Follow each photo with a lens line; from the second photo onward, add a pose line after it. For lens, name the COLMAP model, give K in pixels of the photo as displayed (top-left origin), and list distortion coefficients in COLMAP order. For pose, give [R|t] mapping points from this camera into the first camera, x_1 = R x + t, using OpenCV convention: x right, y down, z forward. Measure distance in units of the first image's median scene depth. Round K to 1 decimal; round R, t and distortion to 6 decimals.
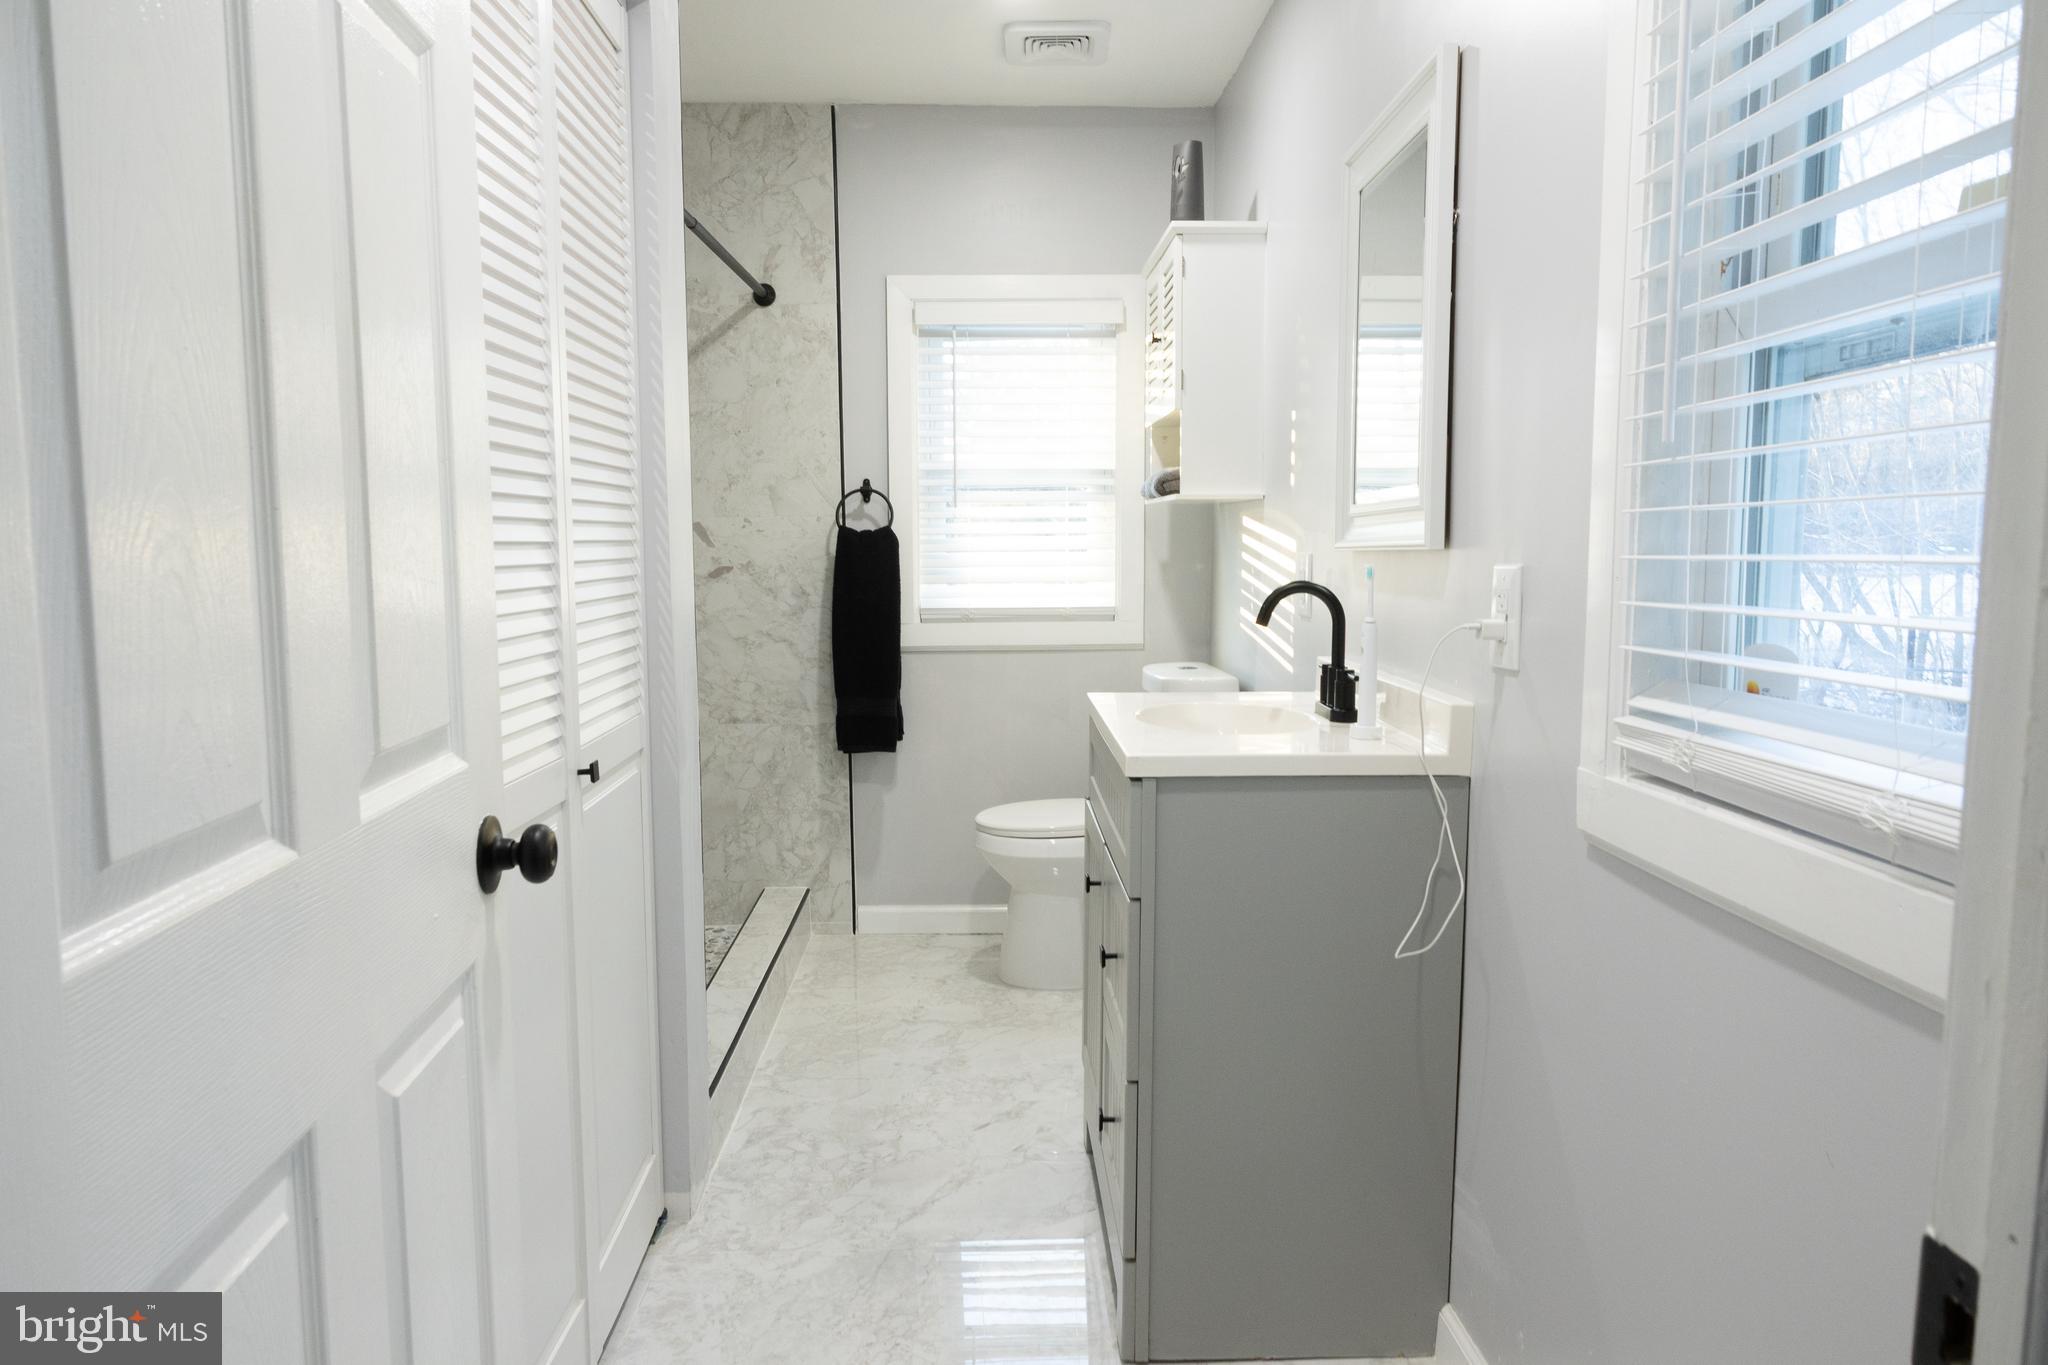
lens RADIAL K [[1369.0, 0, 1020.0], [0, 1369.0, 690.2], [0, 0, 1]] dist [-0.003846, 0.002647]
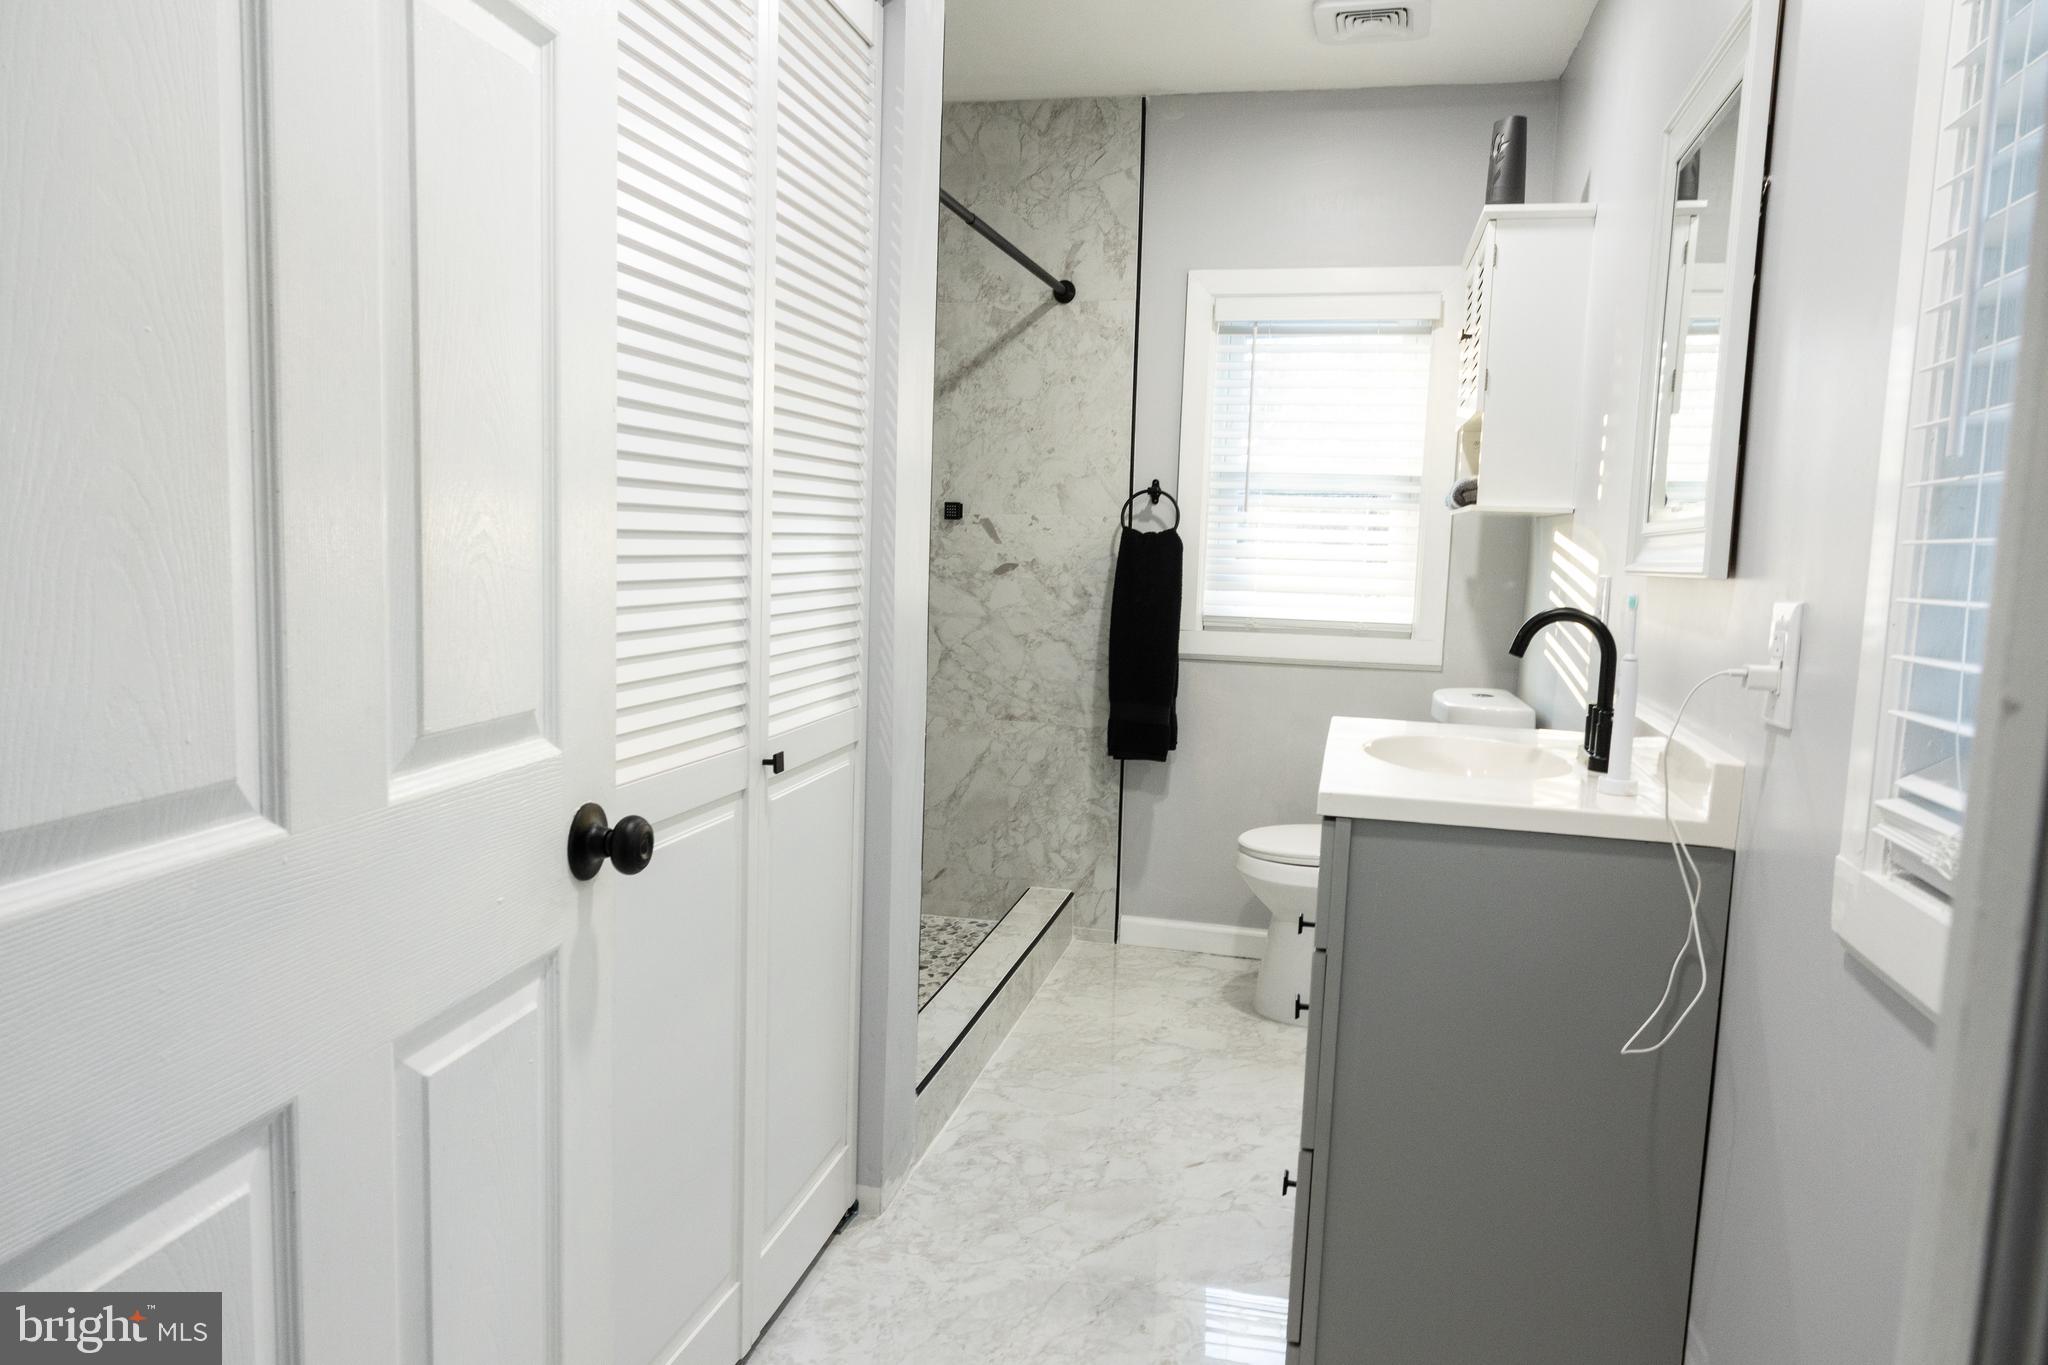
lens RADIAL K [[1369.0, 0, 1020.0], [0, 1369.0, 690.2], [0, 0, 1]] dist [-0.003846, 0.002647]
pose [[0.964456, 0.064883, -0.256156, 0.064983], [-0.065039, 0.997852, 0.007873, -0.007420], [0.256116, 0.009067, 0.966604, 0.041638]]
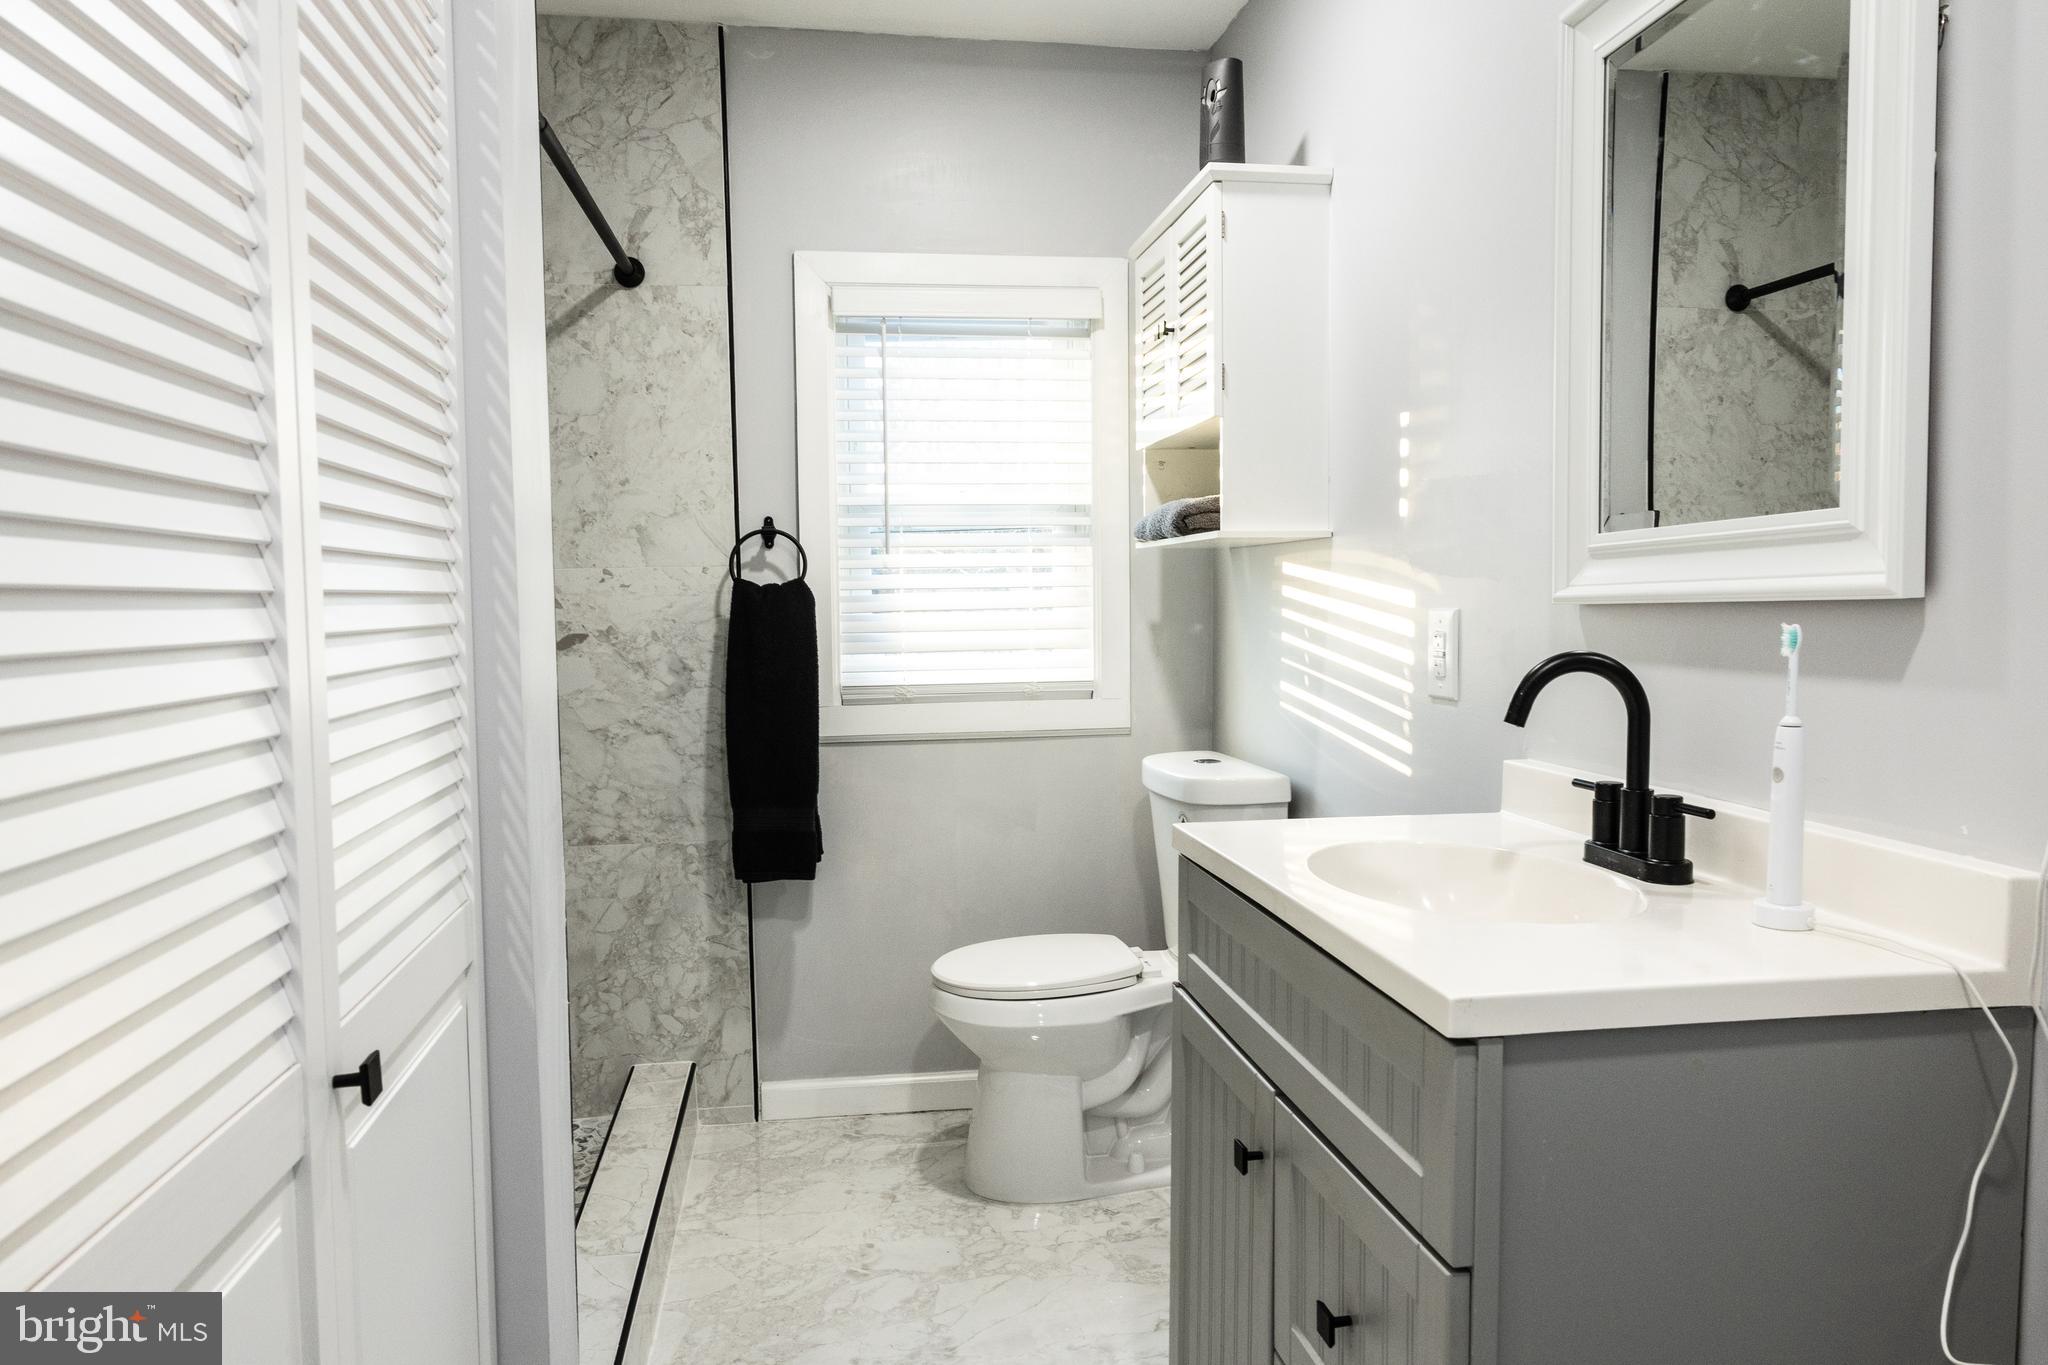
lens RADIAL K [[1369.0, 0, 1016.6], [0, 1369.0, 693.0], [0, 0, 1]] dist [-0.003846, 0.002647]
pose [[0.992619, -0.015168, 0.120320, -0.082431], [0.020225, 0.998958, -0.040921, -0.027938], [-0.119574, 0.043053, 0.991891, 0.284709]]
